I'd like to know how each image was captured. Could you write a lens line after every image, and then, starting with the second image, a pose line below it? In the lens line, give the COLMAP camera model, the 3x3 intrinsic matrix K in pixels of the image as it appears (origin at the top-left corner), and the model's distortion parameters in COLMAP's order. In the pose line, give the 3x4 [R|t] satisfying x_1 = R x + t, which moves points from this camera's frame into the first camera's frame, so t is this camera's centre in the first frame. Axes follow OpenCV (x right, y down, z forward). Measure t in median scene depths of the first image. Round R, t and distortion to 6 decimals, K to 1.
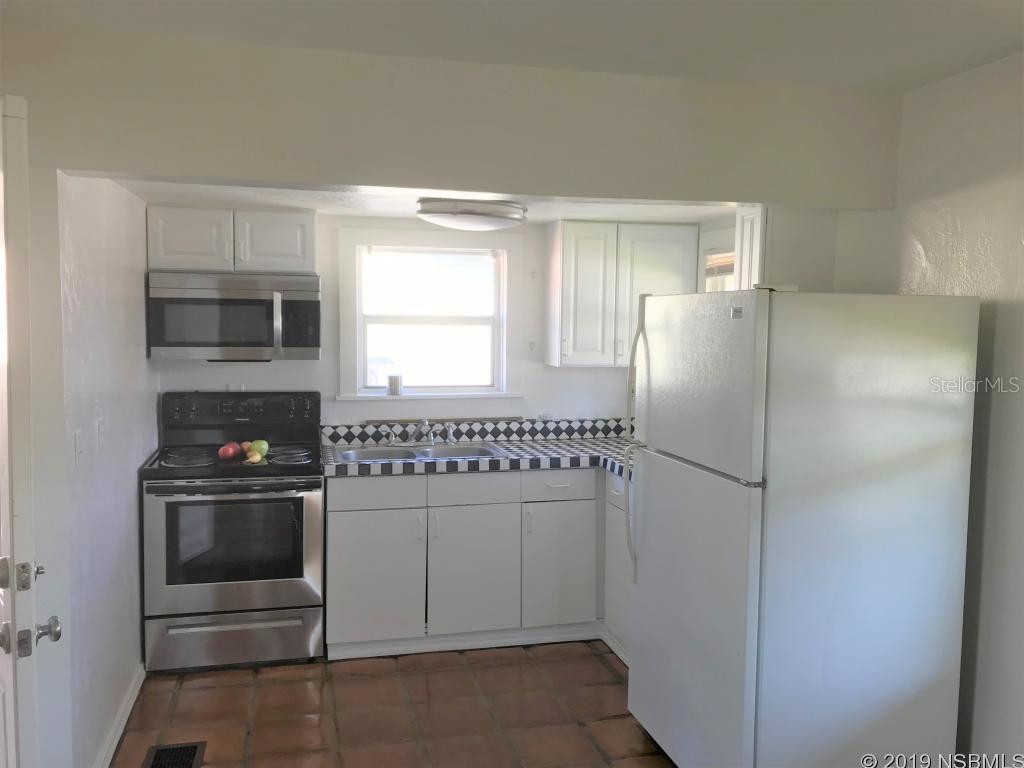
lens RADIAL K [[846.3, 0, 486.9], [0, 846.3, 367.8], [0, 0, 1]] dist [0.040757, -0.026896]
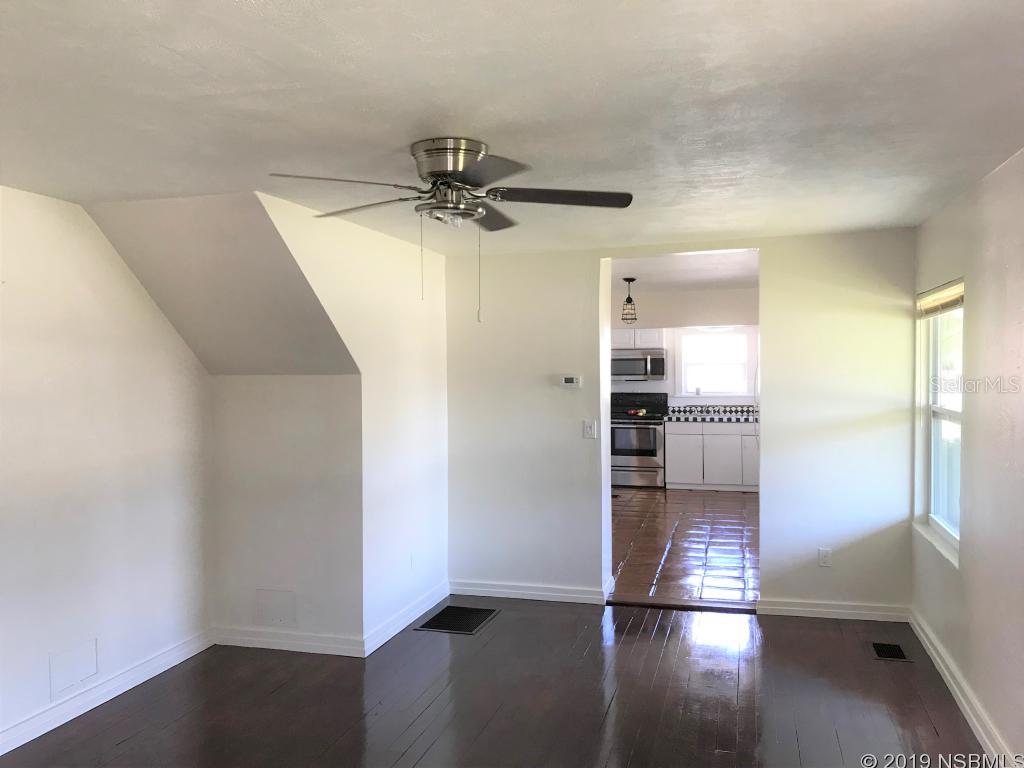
lens RADIAL K [[846.3, 0, 510.3], [0, 846.3, 384.0], [0, 0, 1]] dist [0.040757, -0.026896]
pose [[0.874434, -0.010019, -0.485042, 0.619957], [-0.013443, 0.998902, -0.044869, 0.118985], [0.484959, 0.045755, 0.873339, -1.450586]]
